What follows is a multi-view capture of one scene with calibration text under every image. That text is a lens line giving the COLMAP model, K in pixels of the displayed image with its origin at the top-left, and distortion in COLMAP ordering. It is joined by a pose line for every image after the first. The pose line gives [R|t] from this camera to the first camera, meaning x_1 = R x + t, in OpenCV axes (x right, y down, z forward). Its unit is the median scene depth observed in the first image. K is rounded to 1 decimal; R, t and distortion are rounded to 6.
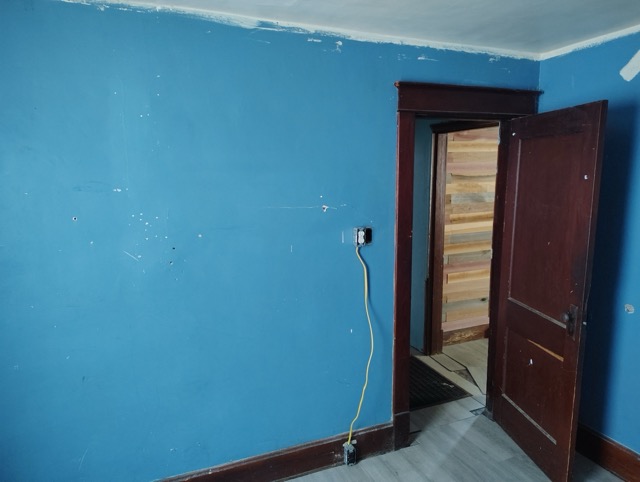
lens RADIAL K [[439.2, 0, 323.6], [0, 439.2, 239.8], [0, 0, 1]] dist [0.048797, -0.048150]
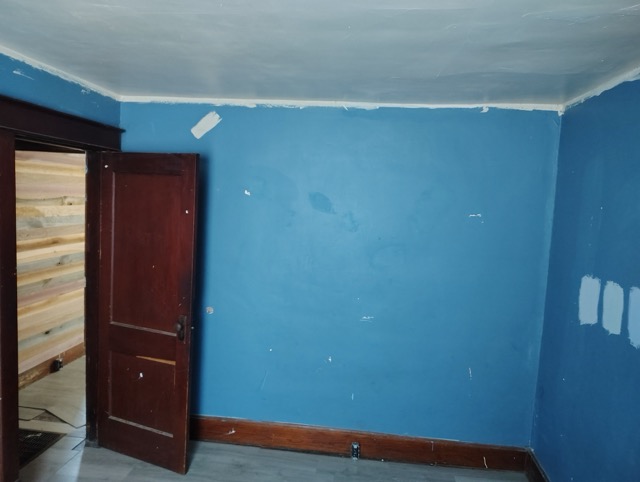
lens RADIAL K [[439.2, 0, 326.8], [0, 439.2, 245.8], [0, 0, 1]] dist [0.048797, -0.048150]
pose [[0.490047, -0.052344, 0.870123, -0.233527], [0.073961, 0.997093, 0.018327, -0.030149], [-0.868553, 0.055374, 0.492493, 0.036030]]
